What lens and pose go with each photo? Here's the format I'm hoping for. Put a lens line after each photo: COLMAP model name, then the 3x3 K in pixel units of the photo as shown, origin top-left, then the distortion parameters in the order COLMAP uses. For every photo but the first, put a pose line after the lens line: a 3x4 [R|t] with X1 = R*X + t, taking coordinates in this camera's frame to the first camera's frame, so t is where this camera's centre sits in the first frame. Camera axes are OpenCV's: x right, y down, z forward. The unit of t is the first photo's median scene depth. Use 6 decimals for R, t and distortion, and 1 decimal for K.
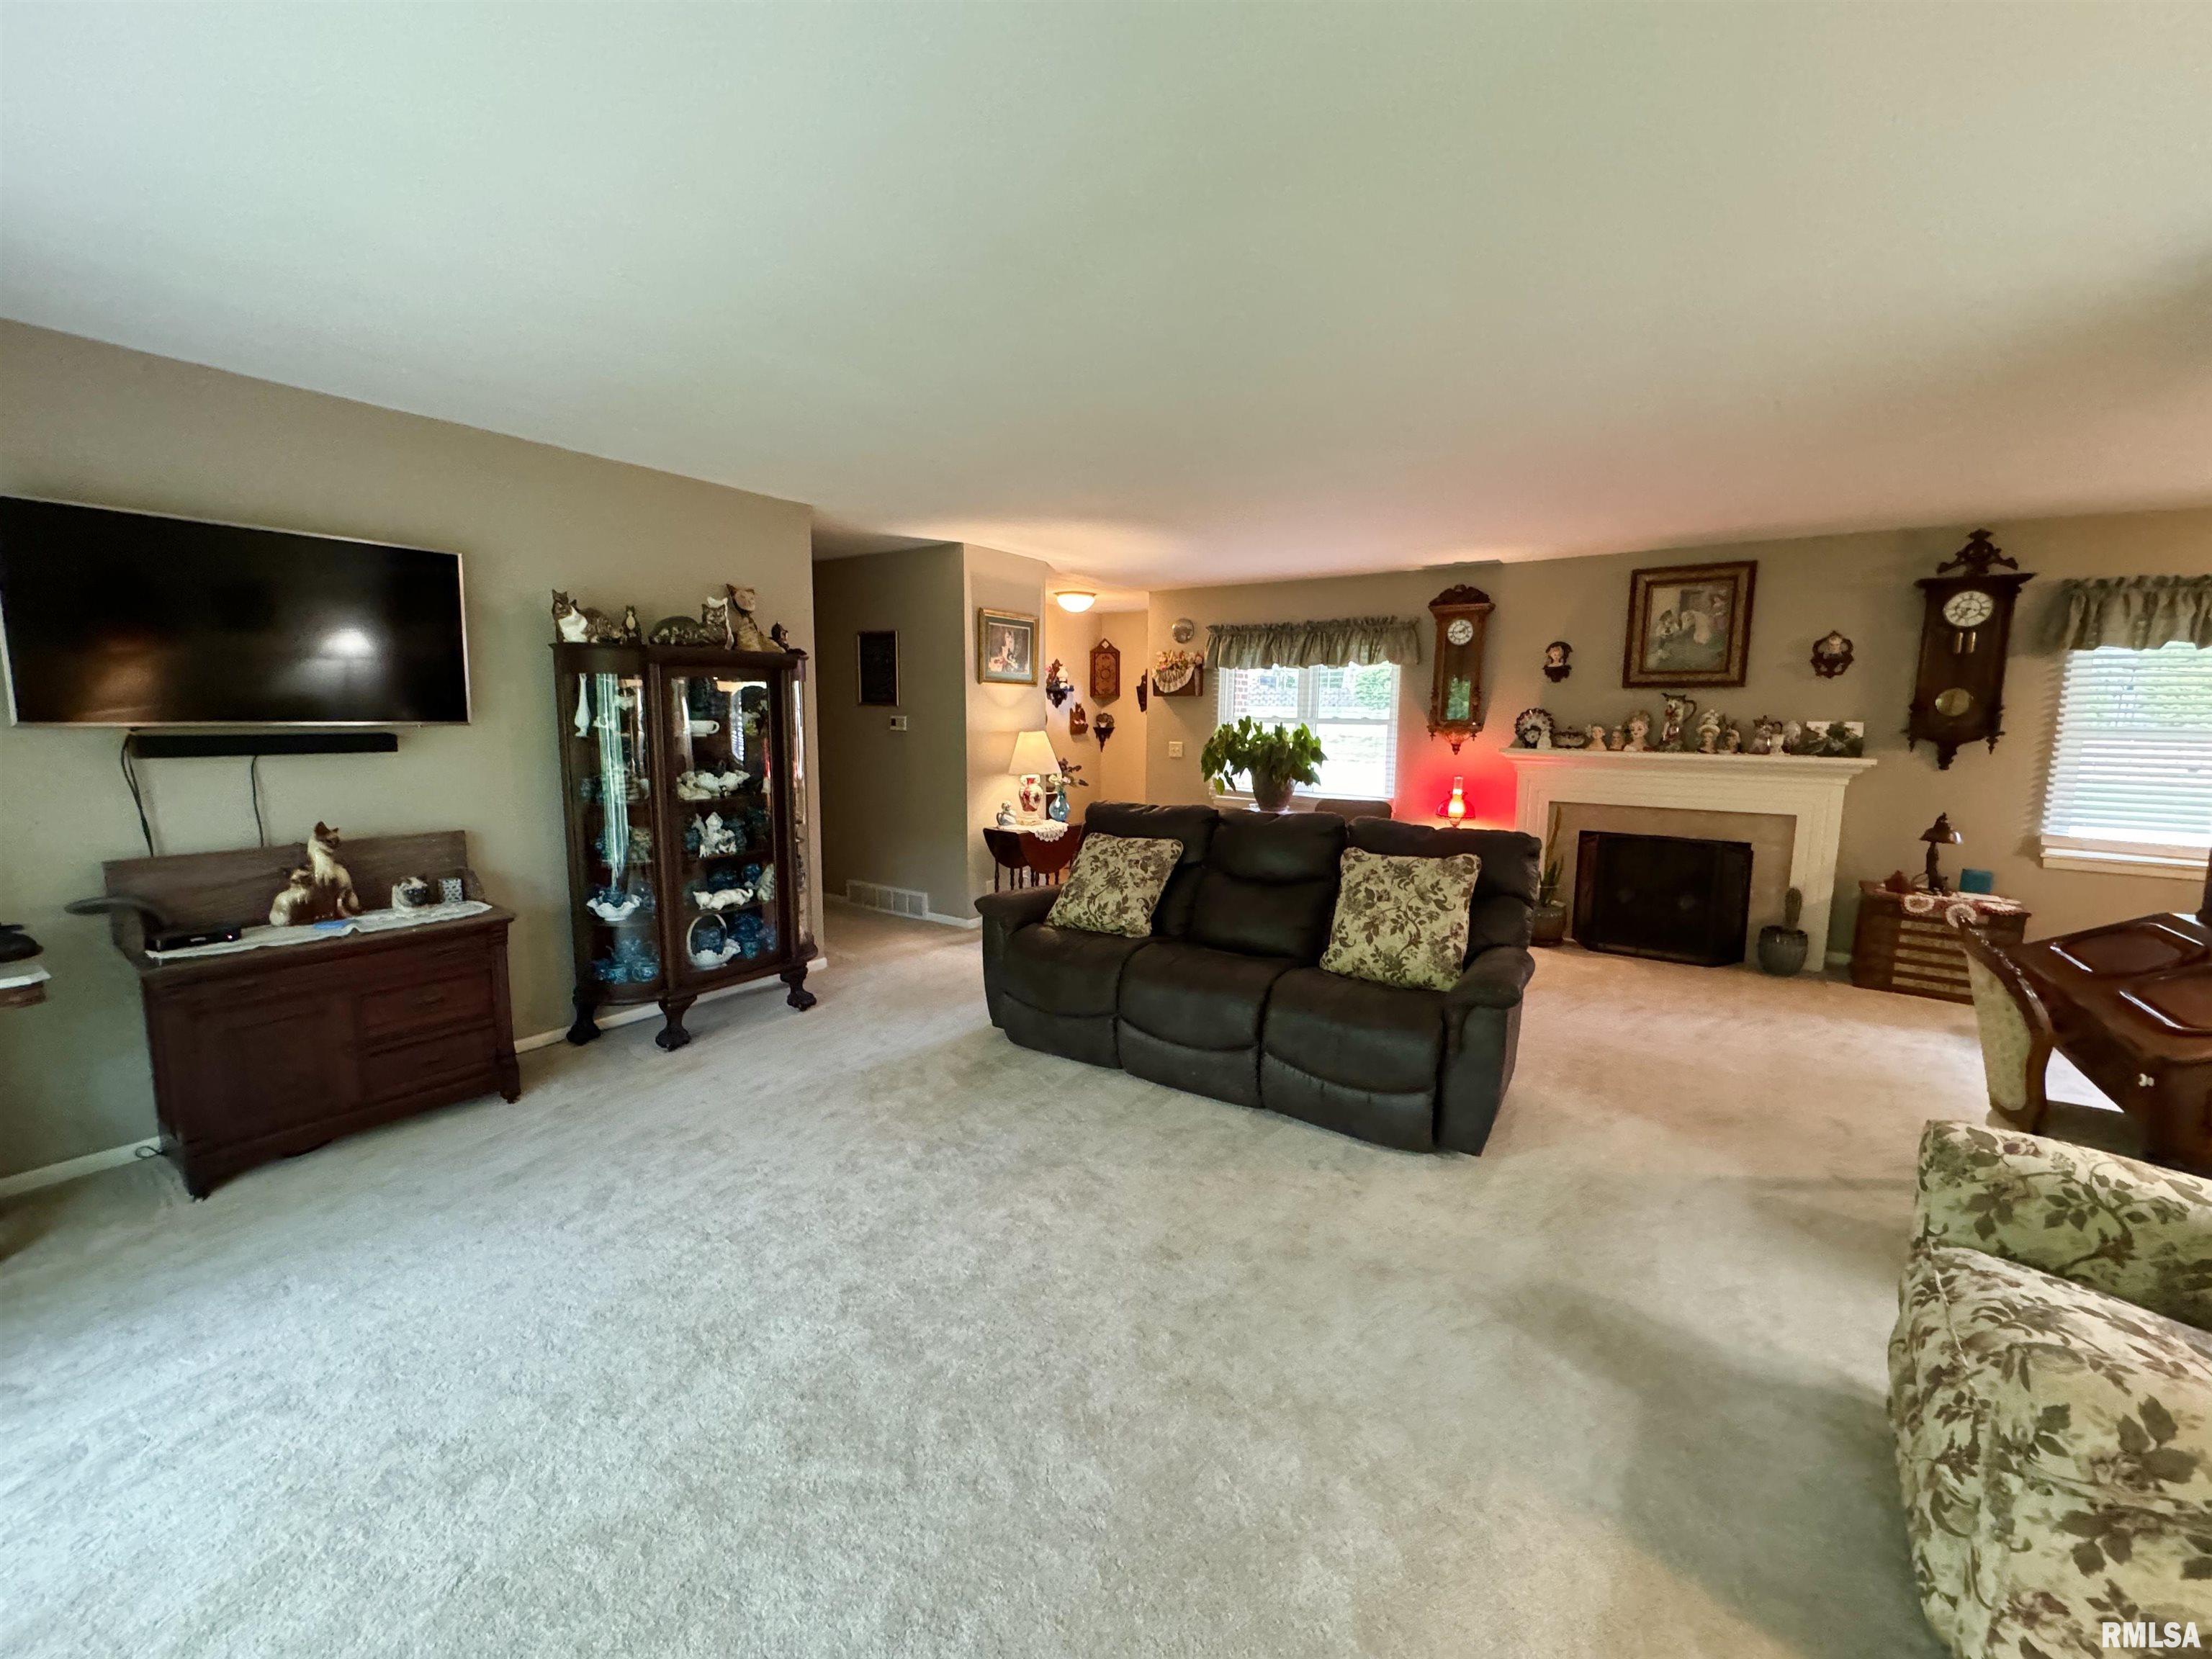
lens RADIAL K [[896.7, 0, 1097.1], [0, 896.7, 830.8], [0, 0, 1]] dist [-0.003502, 0.000575]
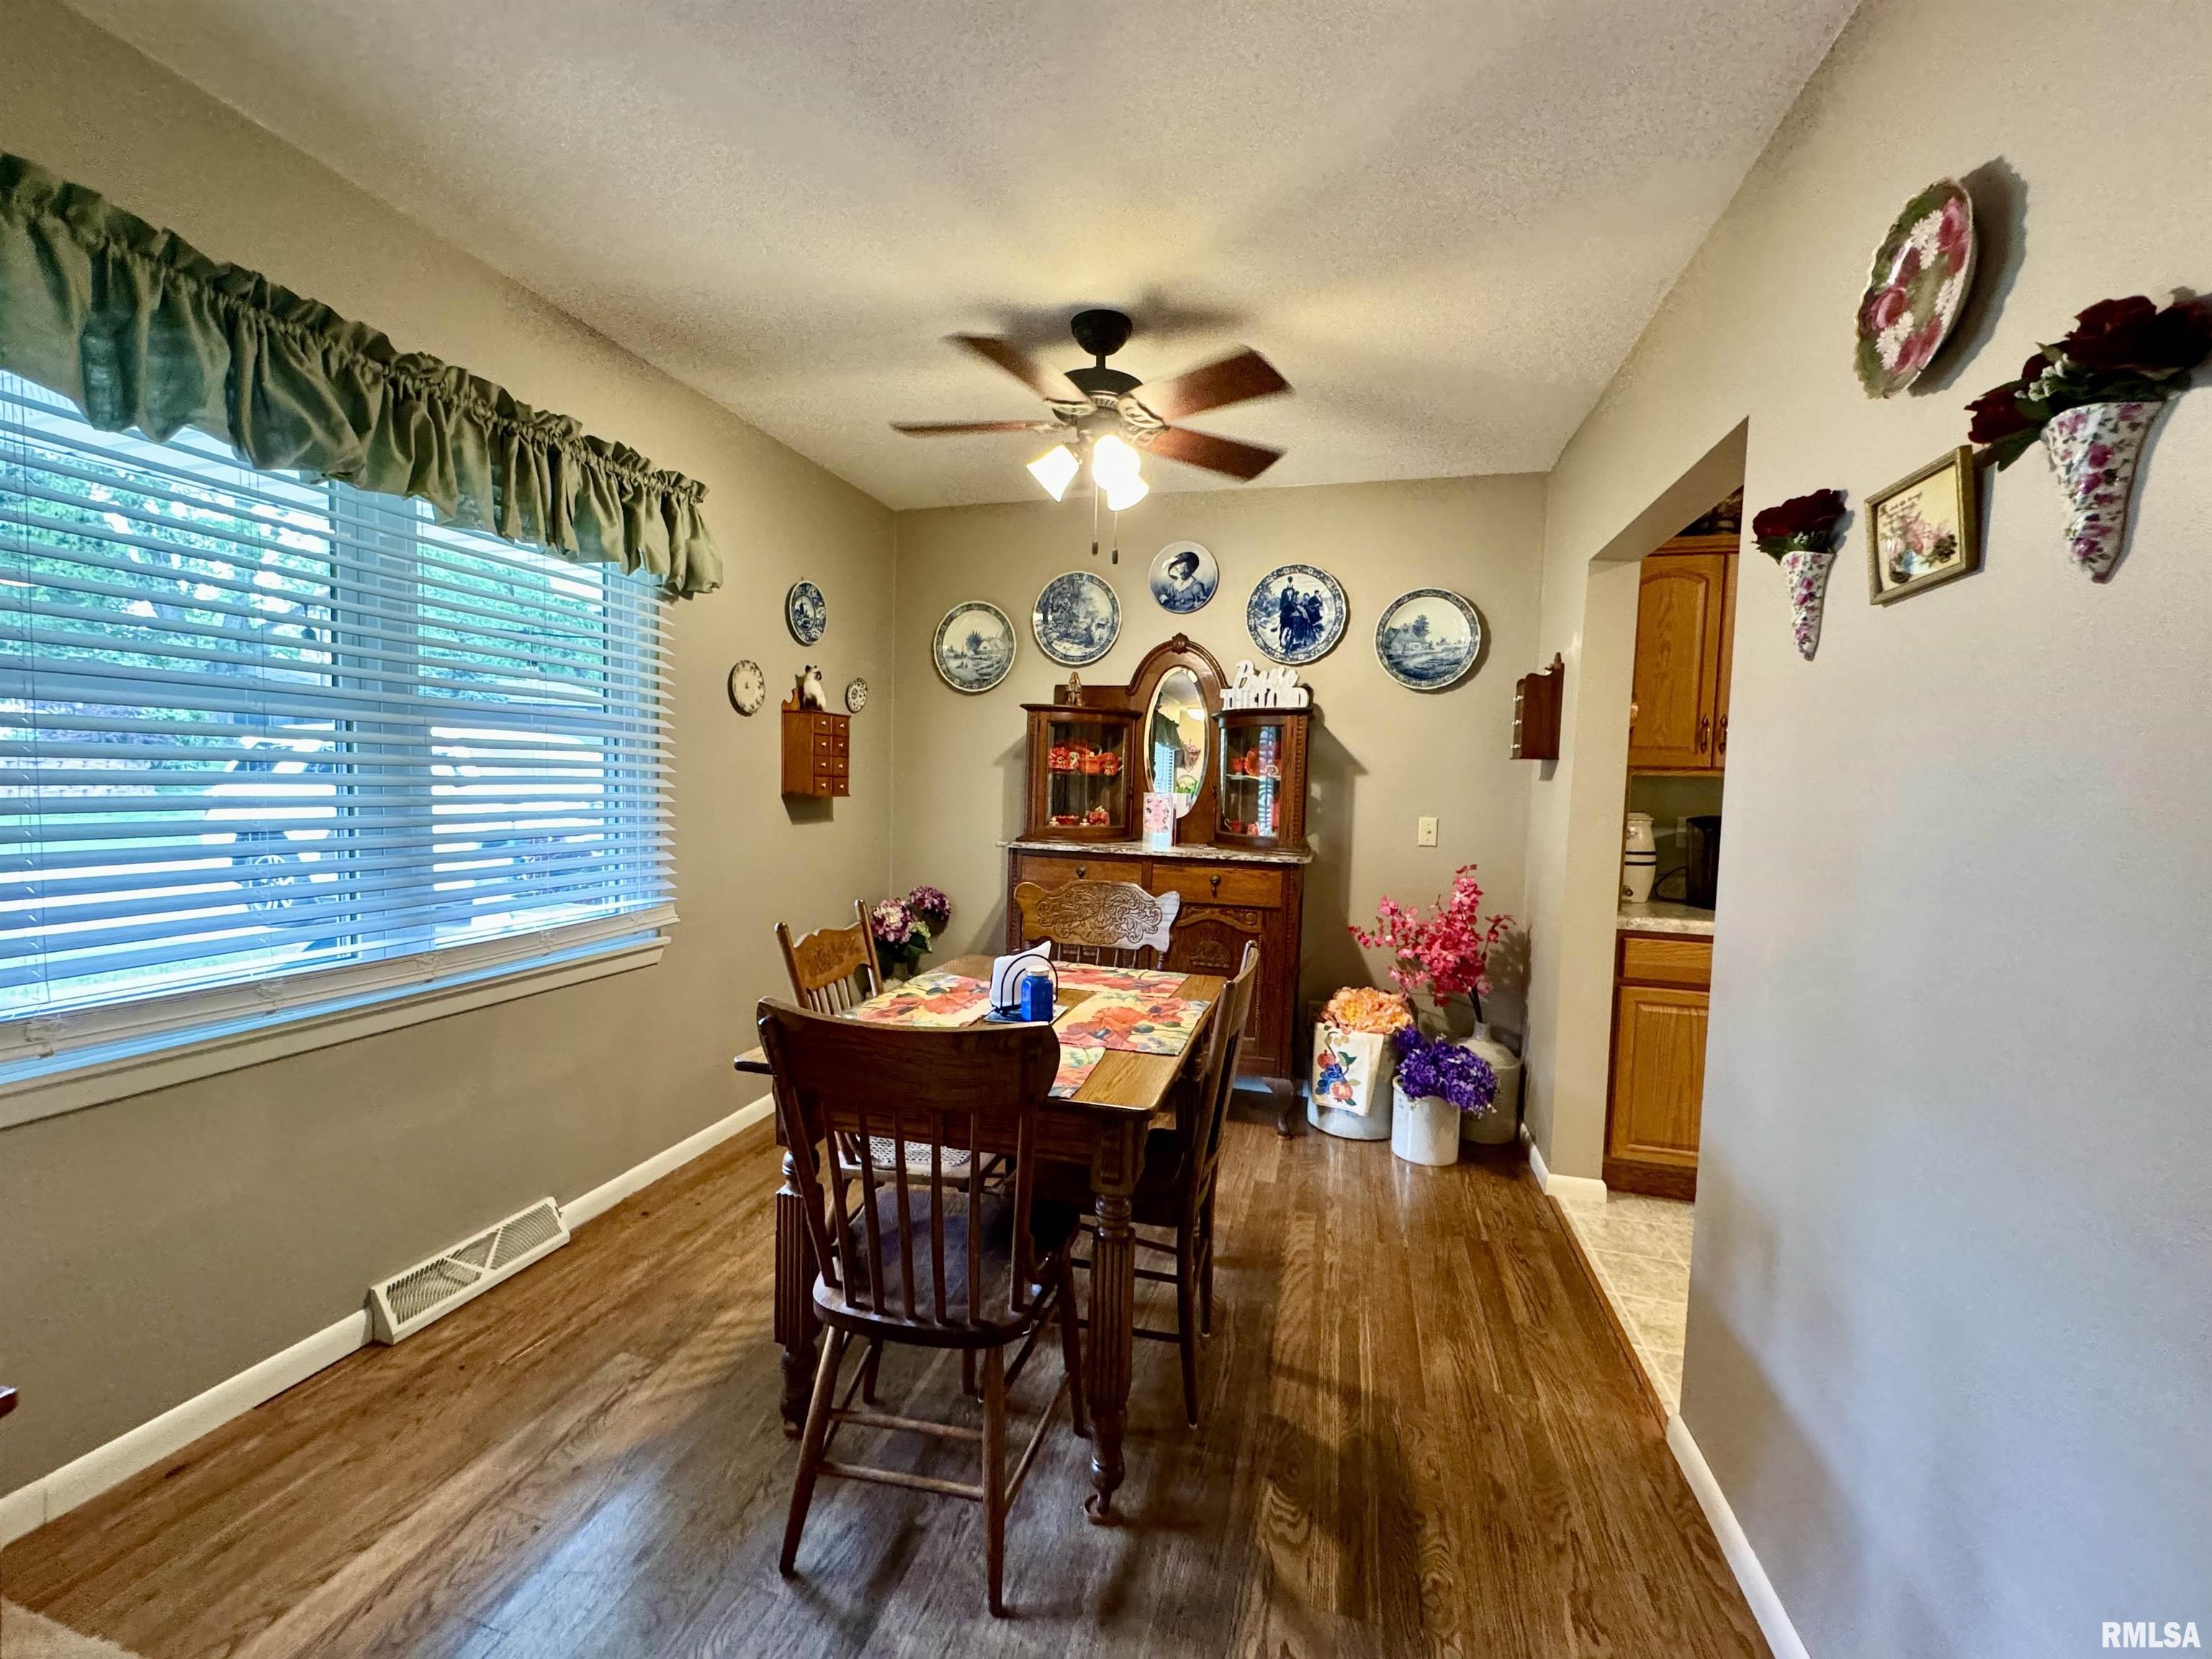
lens RADIAL K [[896.7, 0, 1107.7], [0, 896.7, 825.1], [0, 0, 1]] dist [-0.003502, 0.000575]
pose [[-0.316373, -0.082152, 0.945071, 0.623277], [0.083690, 0.989942, 0.114069, -0.056063], [-0.944936, 0.115181, -0.306315, 0.658420]]
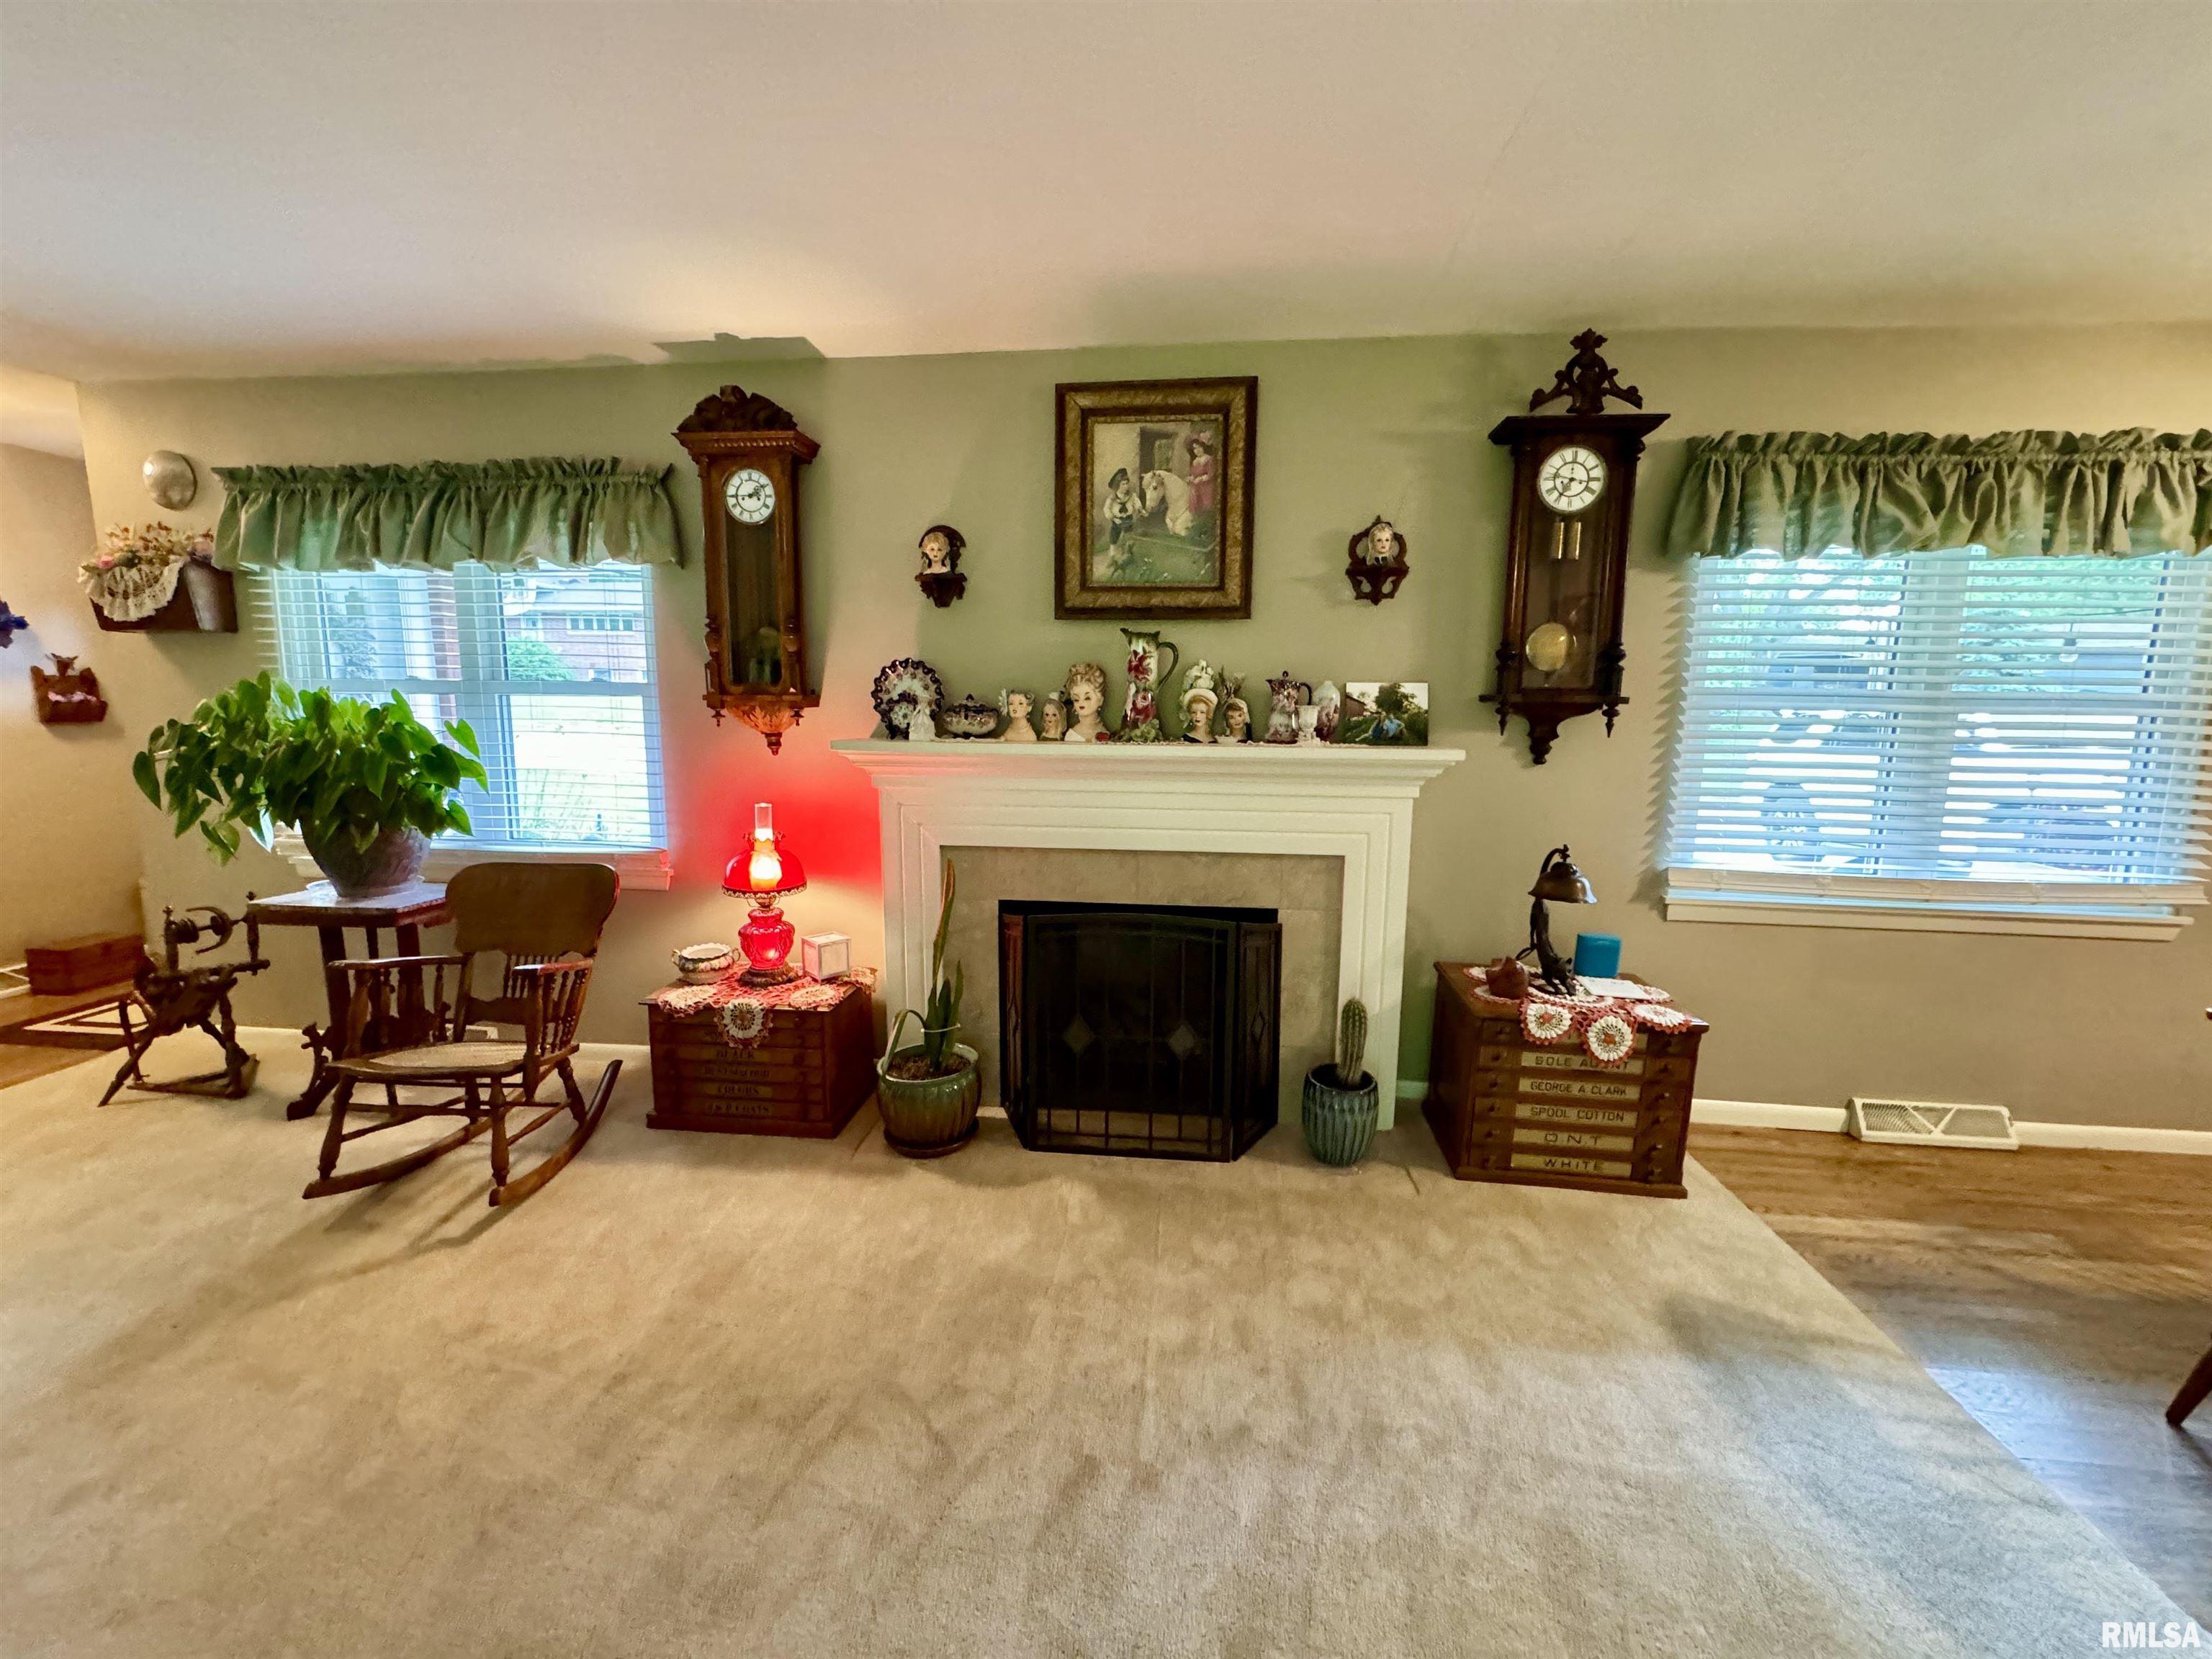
lens RADIAL K [[896.7, 0, 1102.6], [0, 896.7, 835.0], [0, 0, 1]] dist [-0.003502, 0.000575]
pose [[0.880520, -0.071974, 0.468513, 0.396595], [0.061761, 0.997399, 0.037150, -0.058425], [-0.469968, -0.003776, 0.882675, 0.585557]]
